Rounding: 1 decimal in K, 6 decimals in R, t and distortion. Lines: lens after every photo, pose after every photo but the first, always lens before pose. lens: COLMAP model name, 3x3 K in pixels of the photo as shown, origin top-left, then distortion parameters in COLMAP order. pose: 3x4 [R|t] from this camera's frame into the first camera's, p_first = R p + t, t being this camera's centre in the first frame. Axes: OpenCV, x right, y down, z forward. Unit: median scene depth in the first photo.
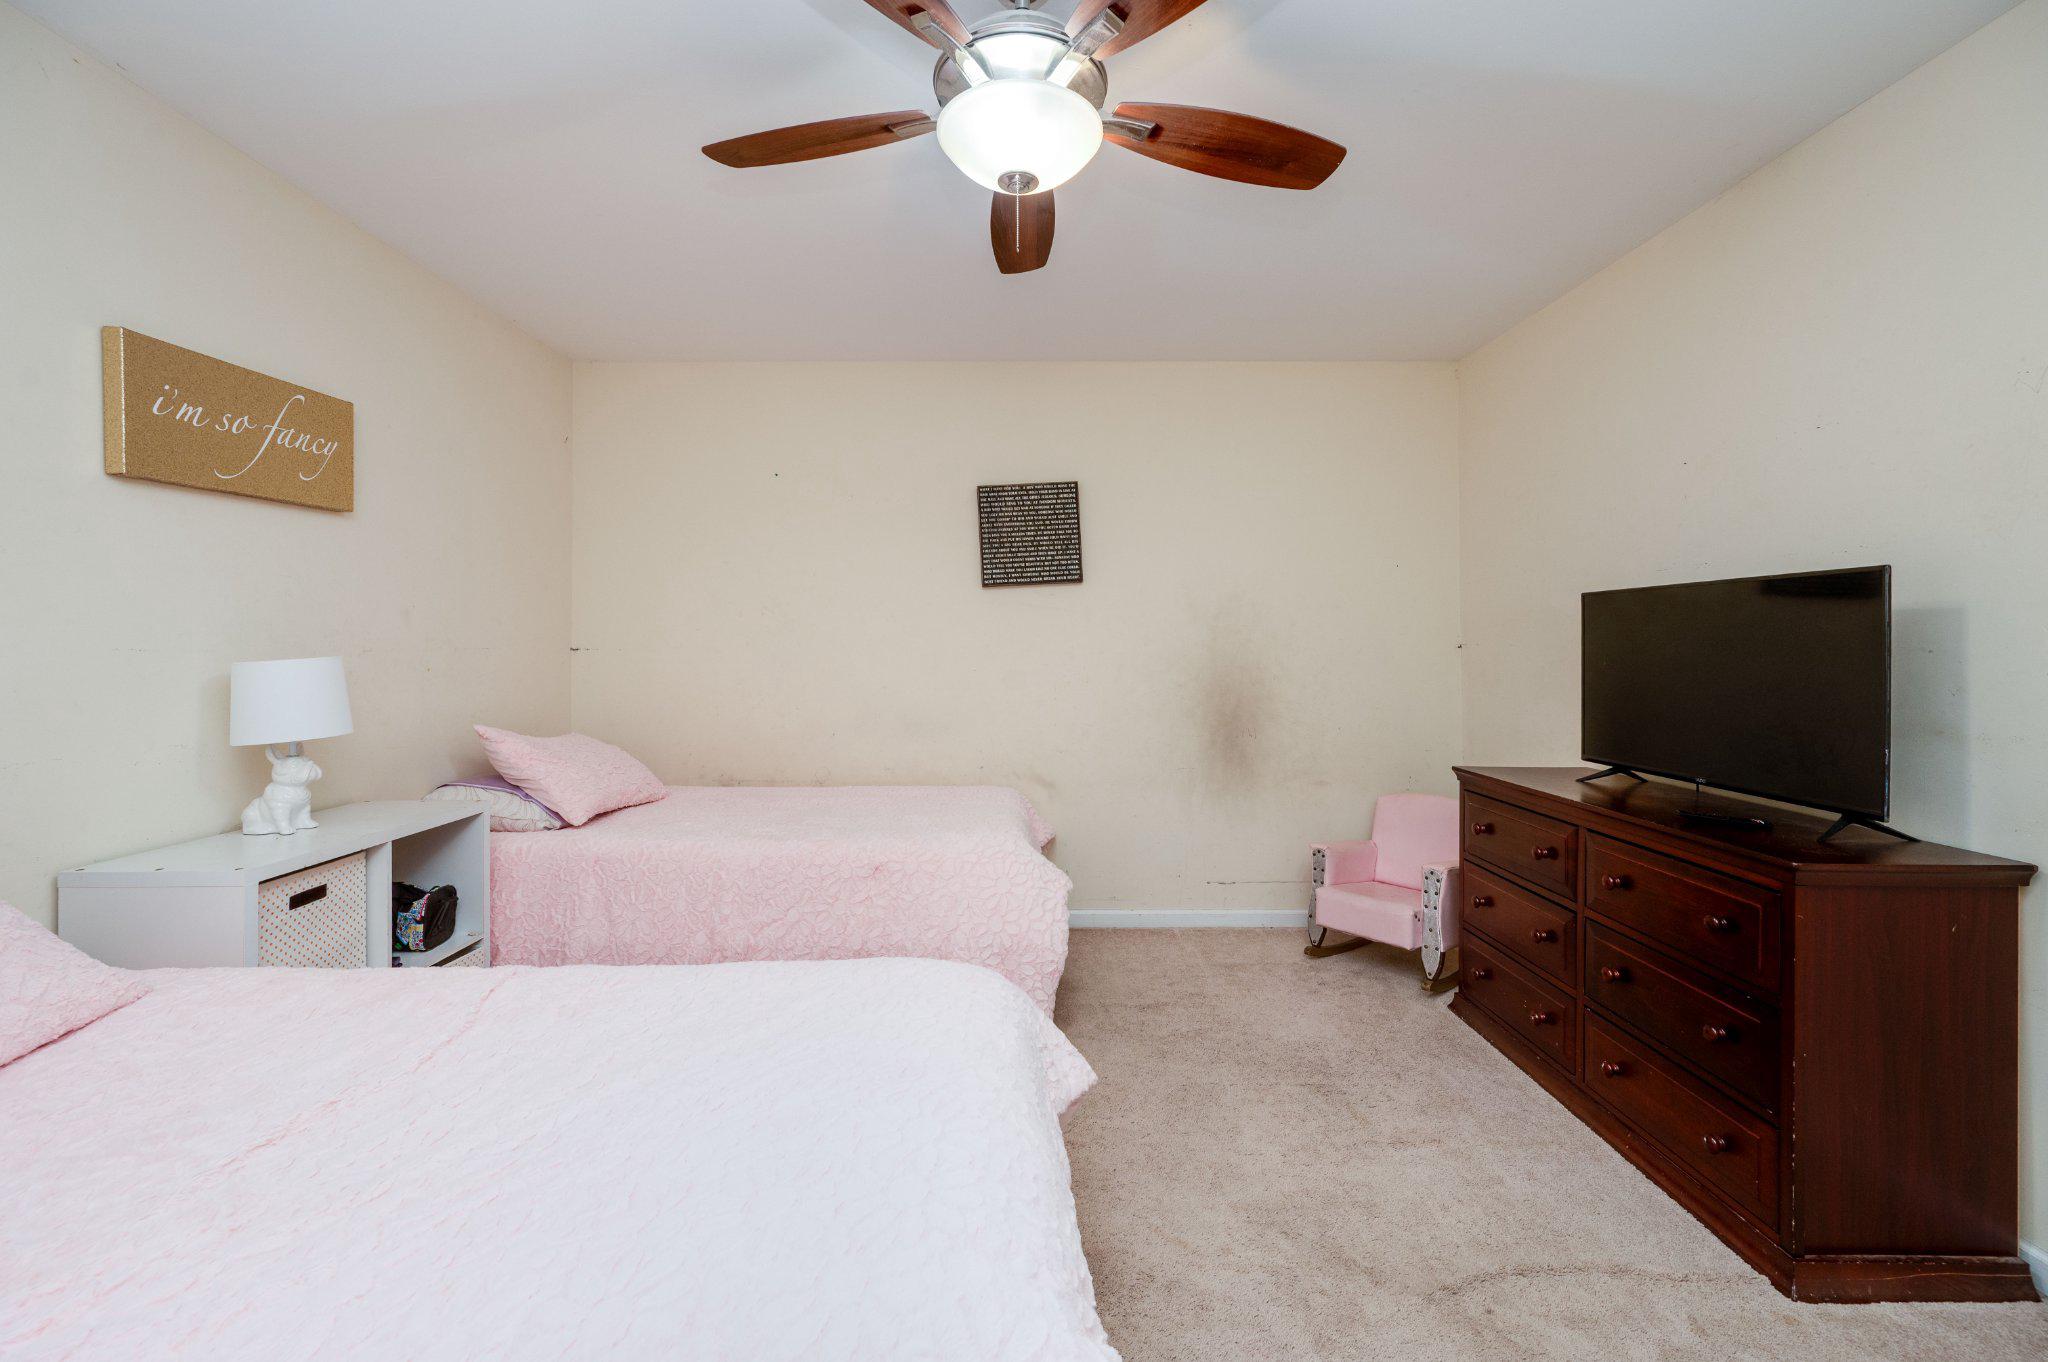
lens RADIAL K [[824.9, 0, 1018.4], [0, 824.9, 658.8], [0, 0, 1]] dist [-0.002170, -0.001072]
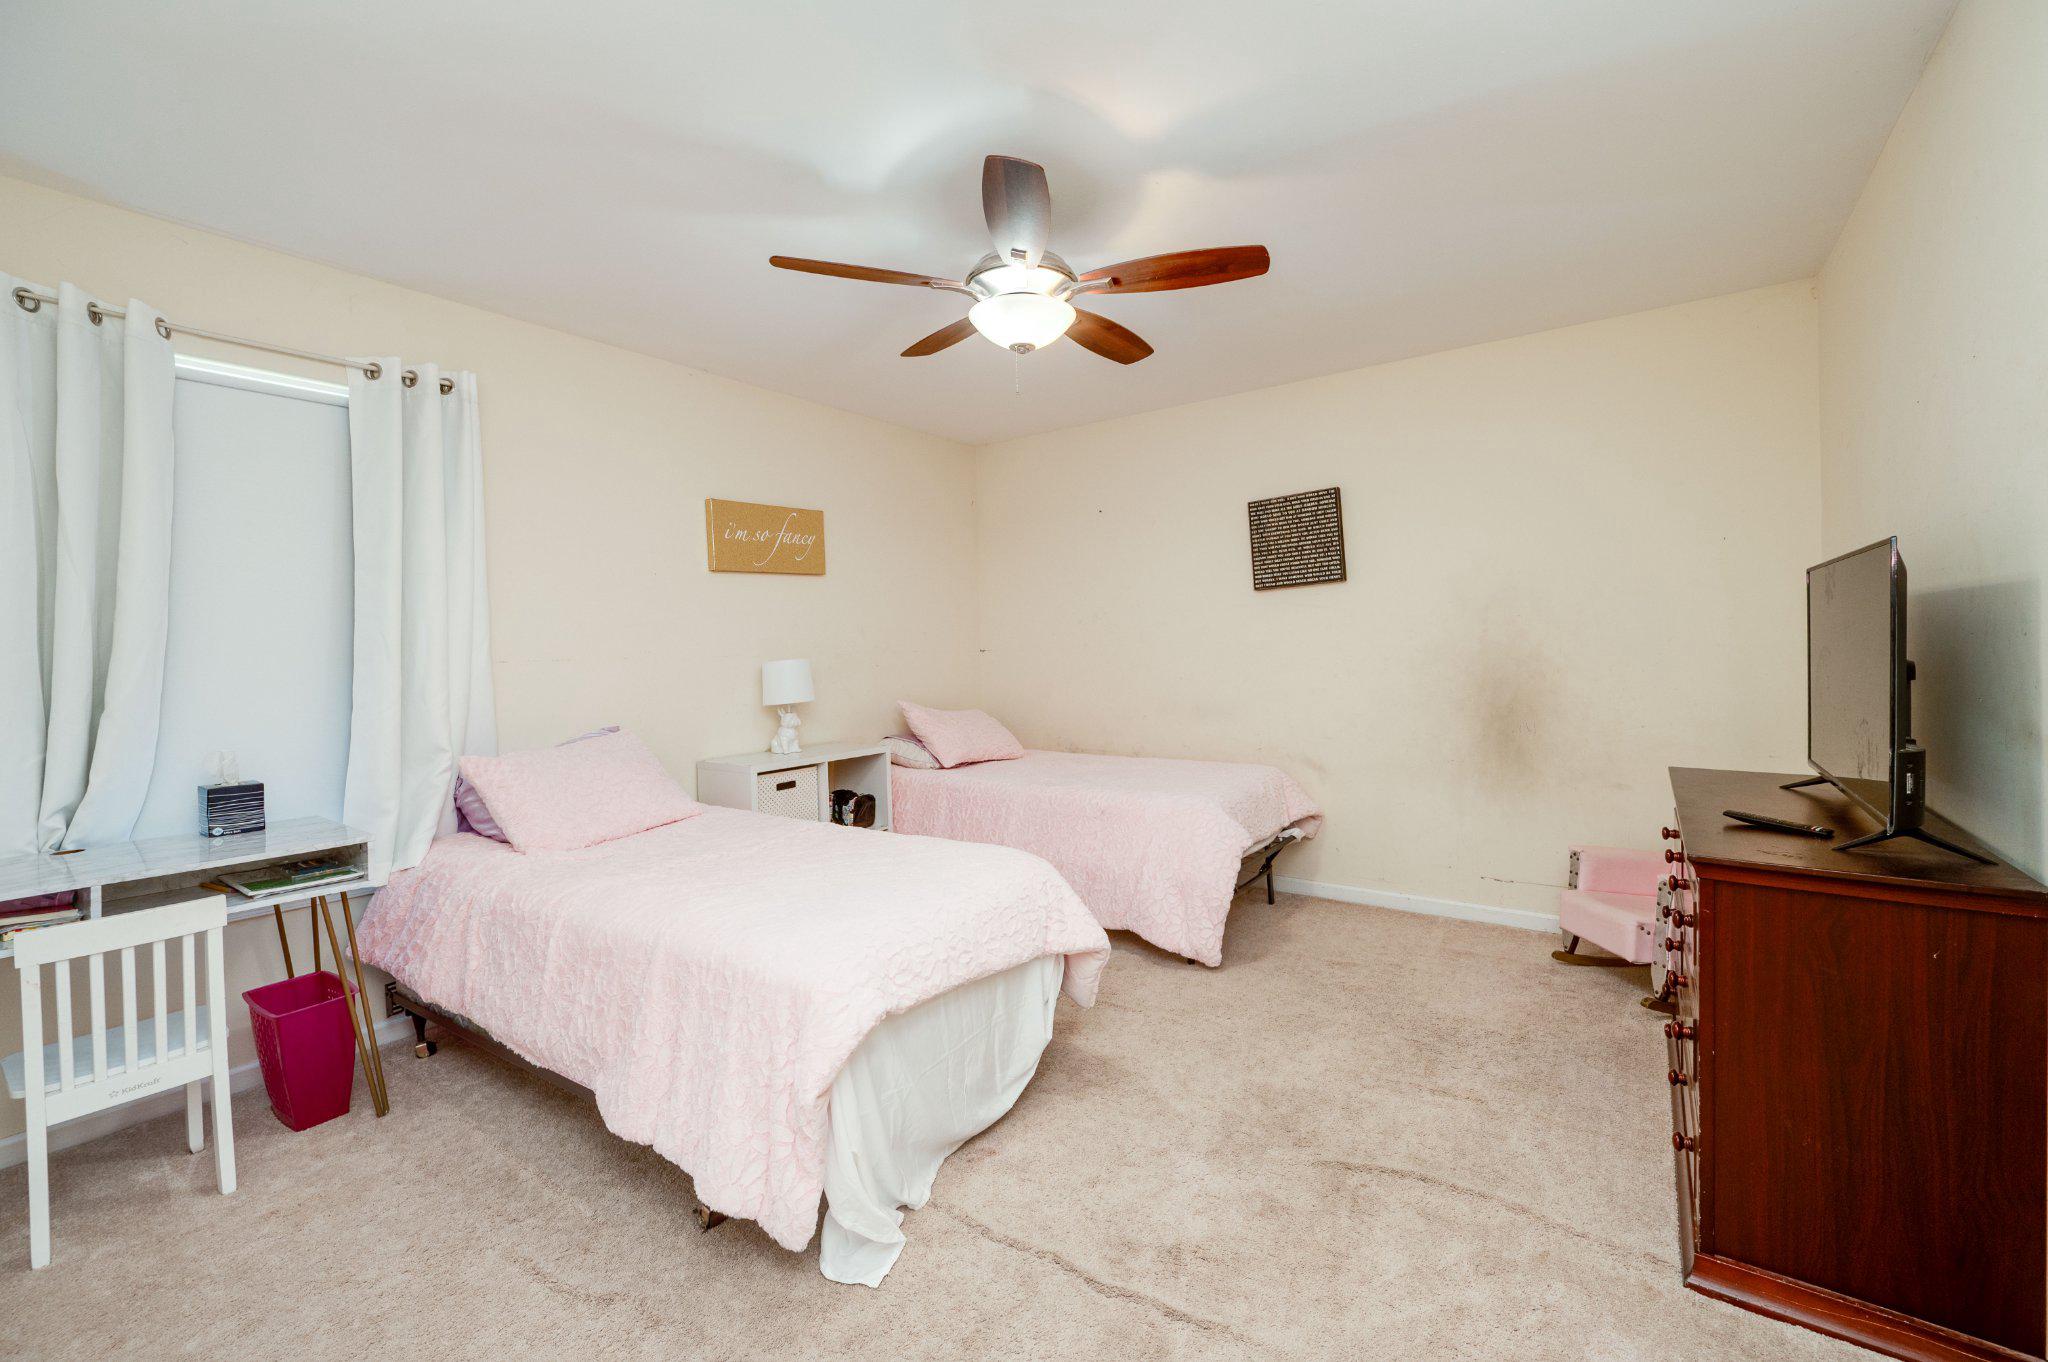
lens RADIAL K [[824.9, 0, 1035.6], [0, 824.9, 684.9], [0, 0, 1]] dist [-0.002170, -0.001072]
pose [[0.814691, 0.009239, -0.579822, 0.555510], [0.012545, 0.999358, 0.033552, 0.001524], [0.579760, -0.034608, 0.814052, -0.160722]]
